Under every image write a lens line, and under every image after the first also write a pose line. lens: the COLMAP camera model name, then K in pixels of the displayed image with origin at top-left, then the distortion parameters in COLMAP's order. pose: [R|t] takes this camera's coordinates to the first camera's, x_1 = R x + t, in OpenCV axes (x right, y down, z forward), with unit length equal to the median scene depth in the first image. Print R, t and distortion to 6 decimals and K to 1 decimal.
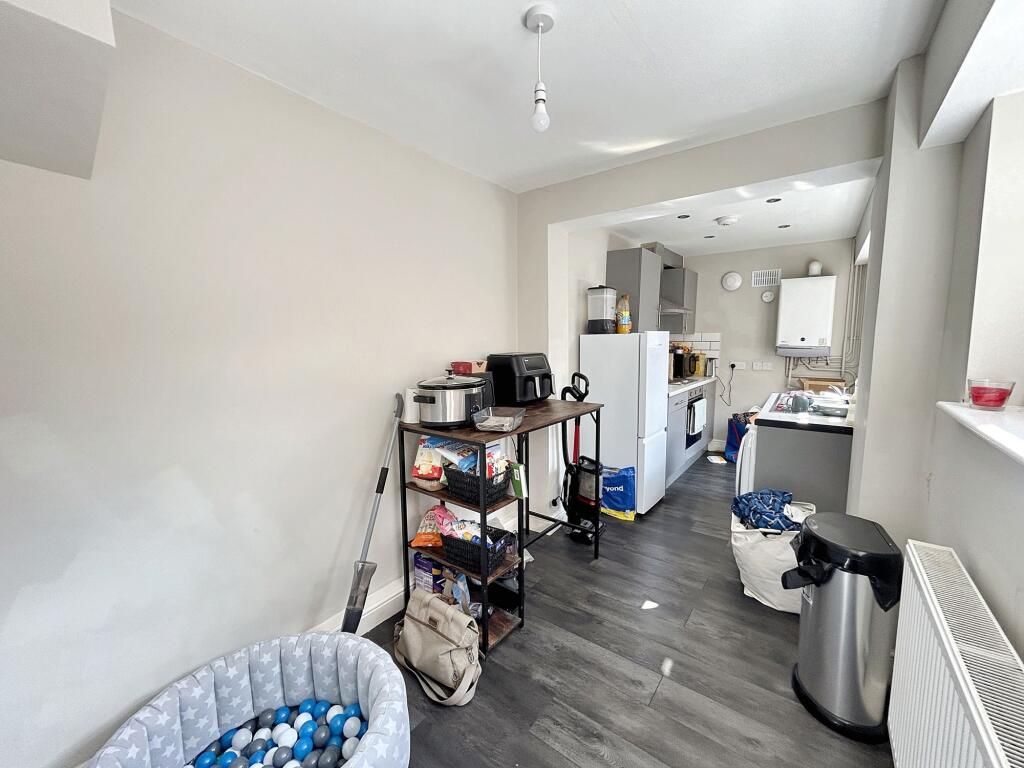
lens RADIAL K [[414.5, 0, 512.1], [0, 414.5, 383.1], [0, 0, 1]] dist [-0.000893, -0.000166]
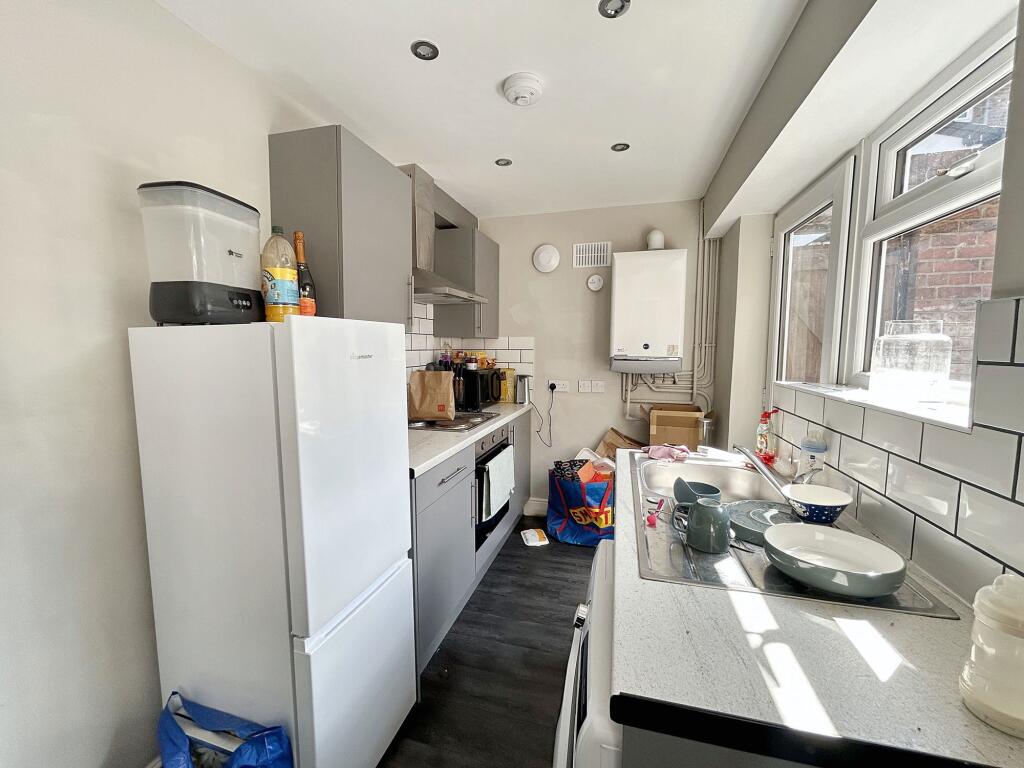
lens RADIAL K [[414.5, 0, 512.1], [0, 414.5, 386.0], [0, 0, 1]] dist [-0.000893, -0.000166]
pose [[0.931056, -0.028866, 0.363732, 0.253181], [0.034697, 0.999353, -0.009506, -0.042052], [-0.363222, 0.021471, 0.931455, 0.444600]]
